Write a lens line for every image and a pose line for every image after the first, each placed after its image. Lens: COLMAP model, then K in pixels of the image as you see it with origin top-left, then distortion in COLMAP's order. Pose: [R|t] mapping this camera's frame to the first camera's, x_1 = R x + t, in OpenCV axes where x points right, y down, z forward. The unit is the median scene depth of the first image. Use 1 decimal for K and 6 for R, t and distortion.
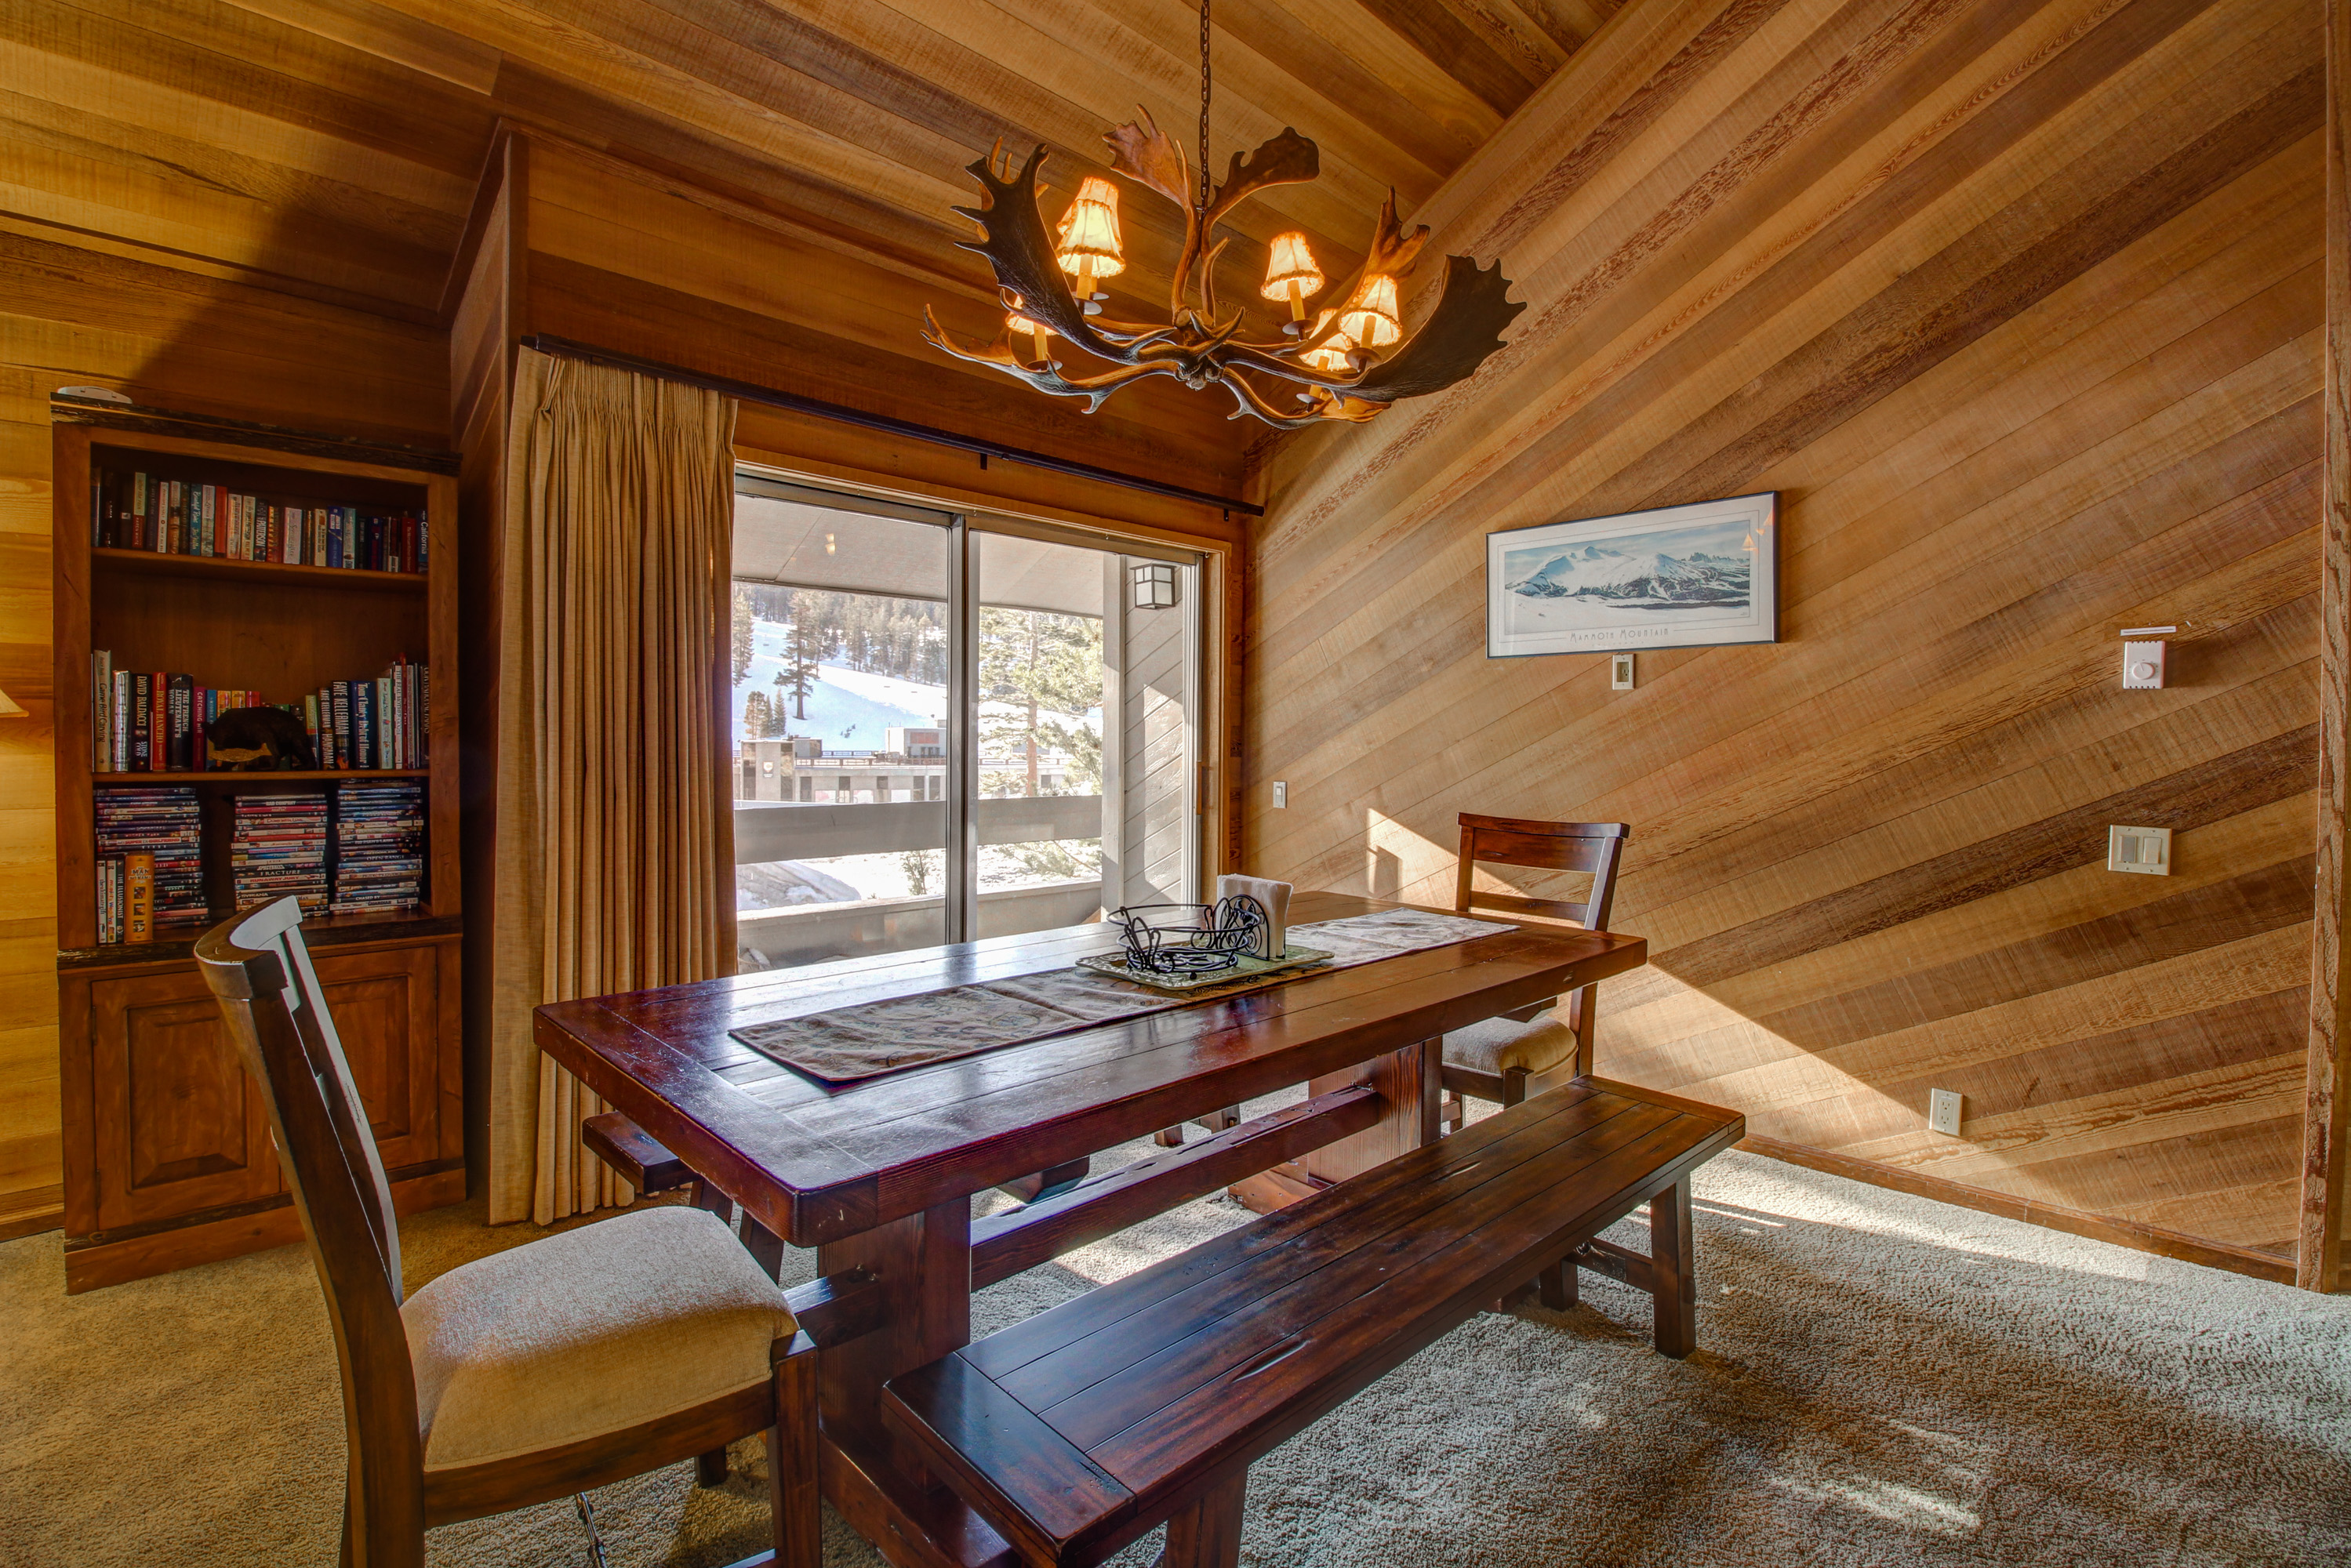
lens RADIAL K [[1100.6, 0, 1165.0], [0, 1100.6, 753.0], [0, 0, 1]] dist [-0.013489, -0.003428]
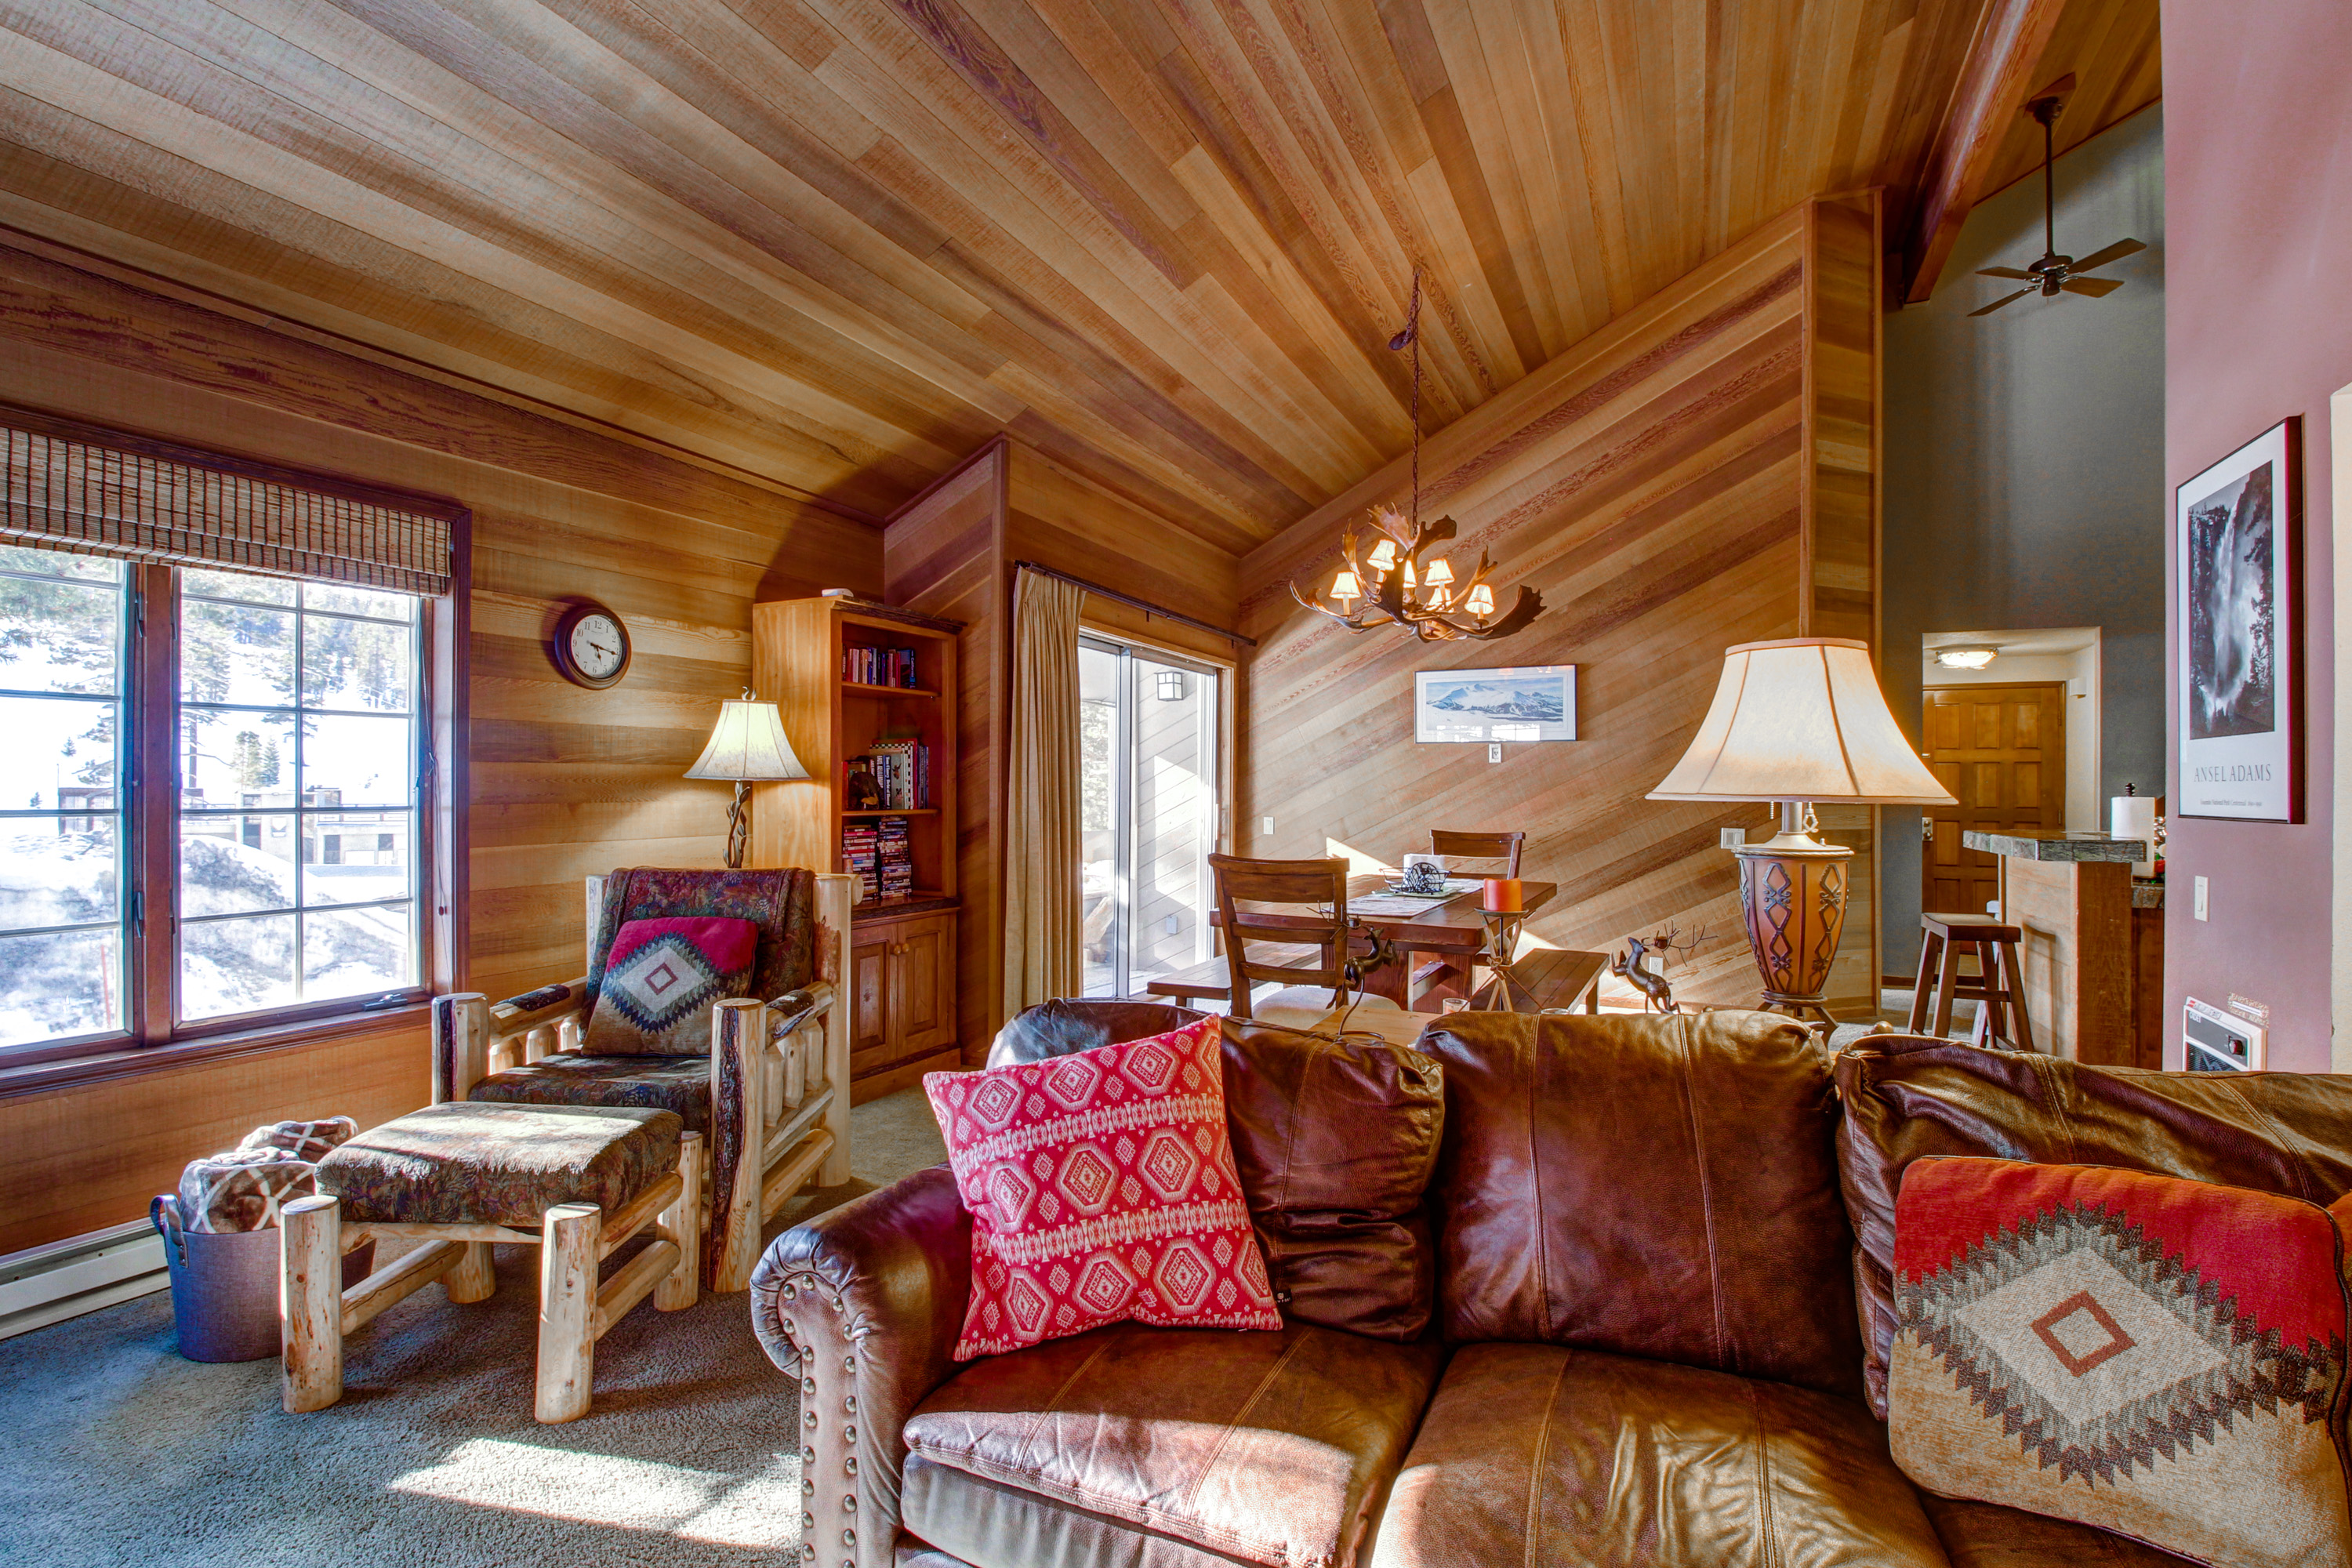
lens RADIAL K [[1101.2, 0, 1181.4], [0, 1101.2, 785.3], [0, 0, 1]] dist [-0.013489, -0.003428]
pose [[0.939073, -0.000129, 0.343717, -0.796983], [0.005444, 0.999880, -0.014498, 0.004544], [-0.343674, 0.015486, 0.938961, -0.618984]]
